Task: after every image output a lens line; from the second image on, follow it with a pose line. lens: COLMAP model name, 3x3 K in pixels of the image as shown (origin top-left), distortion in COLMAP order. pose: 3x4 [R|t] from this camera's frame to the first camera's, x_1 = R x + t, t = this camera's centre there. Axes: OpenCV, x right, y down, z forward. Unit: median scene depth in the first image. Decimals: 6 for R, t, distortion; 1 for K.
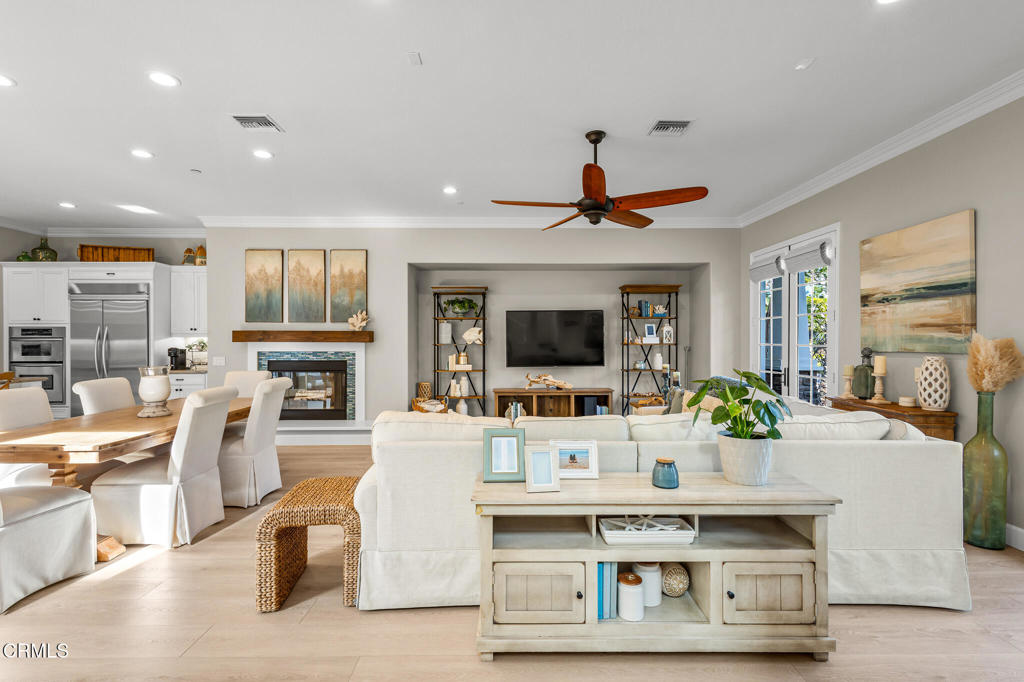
lens RADIAL K [[468.8, 0, 512.0], [0, 468.8, 341.0], [0, 0, 1]] dist [0.006193, 0.000141]
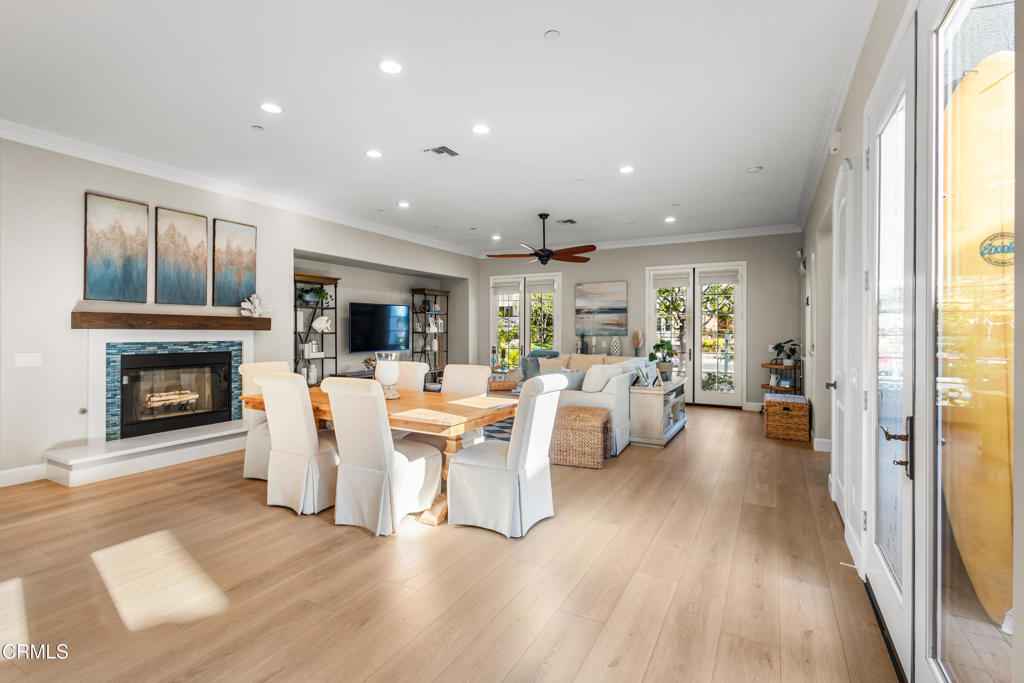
lens RADIAL K [[477.5, 0, 510.0], [0, 477.5, 329.9], [0, 0, 1]] dist [0.015363, 0.000150]
pose [[0.493462, 0.004593, 0.869755, -0.864510], [-0.003376, 0.999989, -0.003366, 0.003722], [-0.869761, -0.001276, 0.493472, 0.124540]]
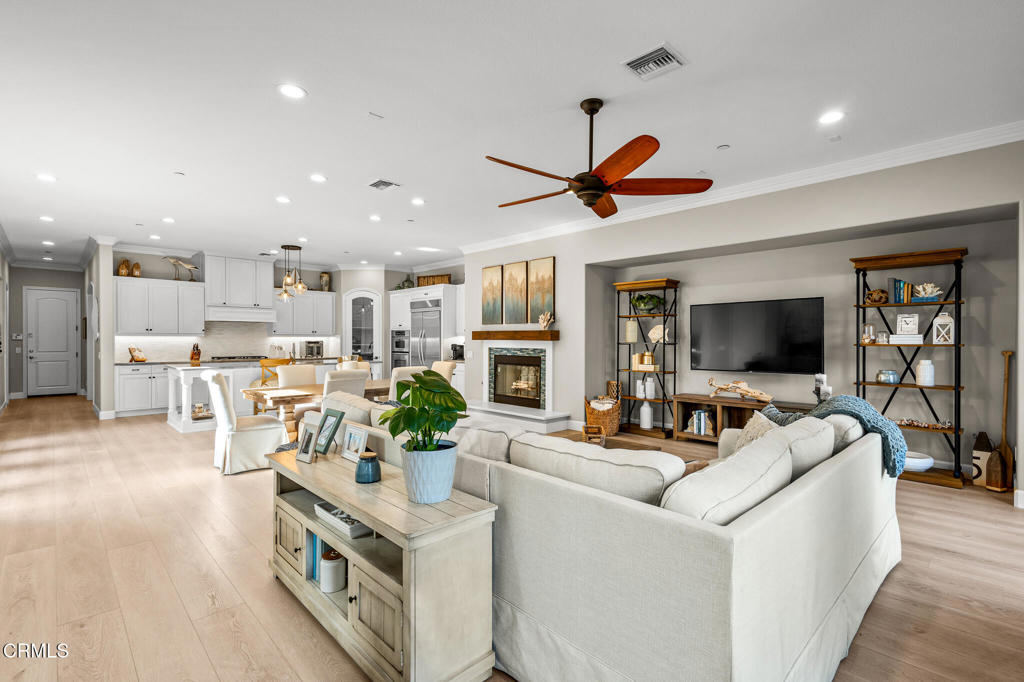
lens RADIAL K [[468.8, 0, 512.0], [0, 468.8, 341.0], [0, 0, 1]] dist [0.006193, 0.000141]
pose [[0.690004, 0.004928, -0.723789, 0.417906], [-0.001874, 0.999986, 0.005022, -0.001485], [0.723803, -0.002109, 0.690003, 0.169912]]
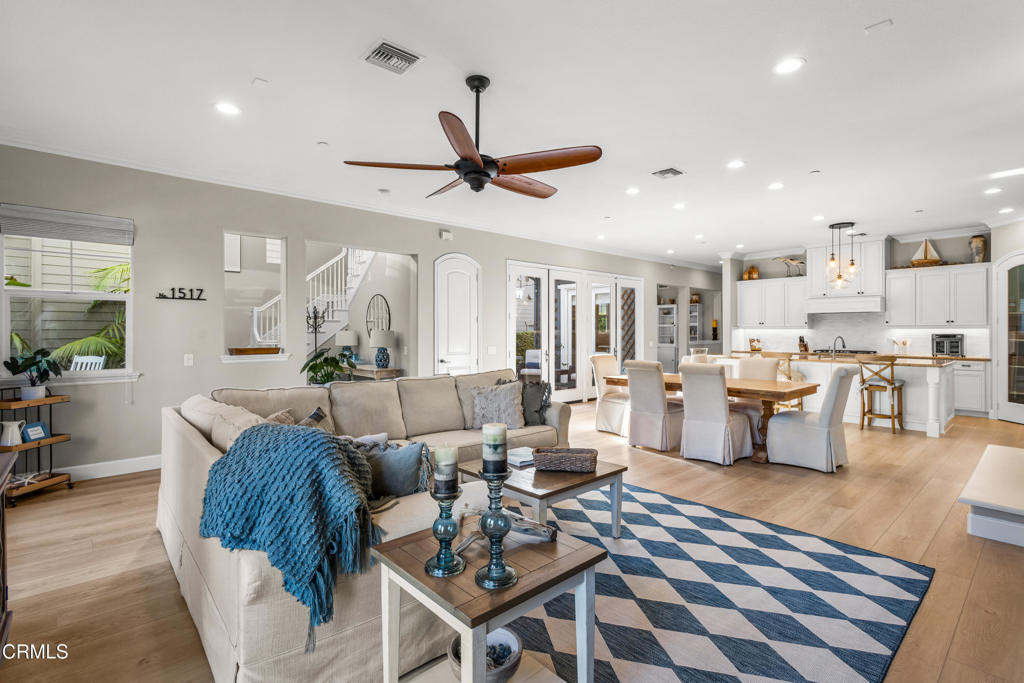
lens RADIAL K [[477.5, 0, 510.0], [0, 477.5, 329.9], [0, 0, 1]] dist [0.015363, 0.000150]
pose [[-0.754333, -0.000670, -0.656491, 0.402600], [0.000039, 0.999999, -0.001065, -0.002338], [0.656492, -0.000829, -0.754333, 0.978702]]
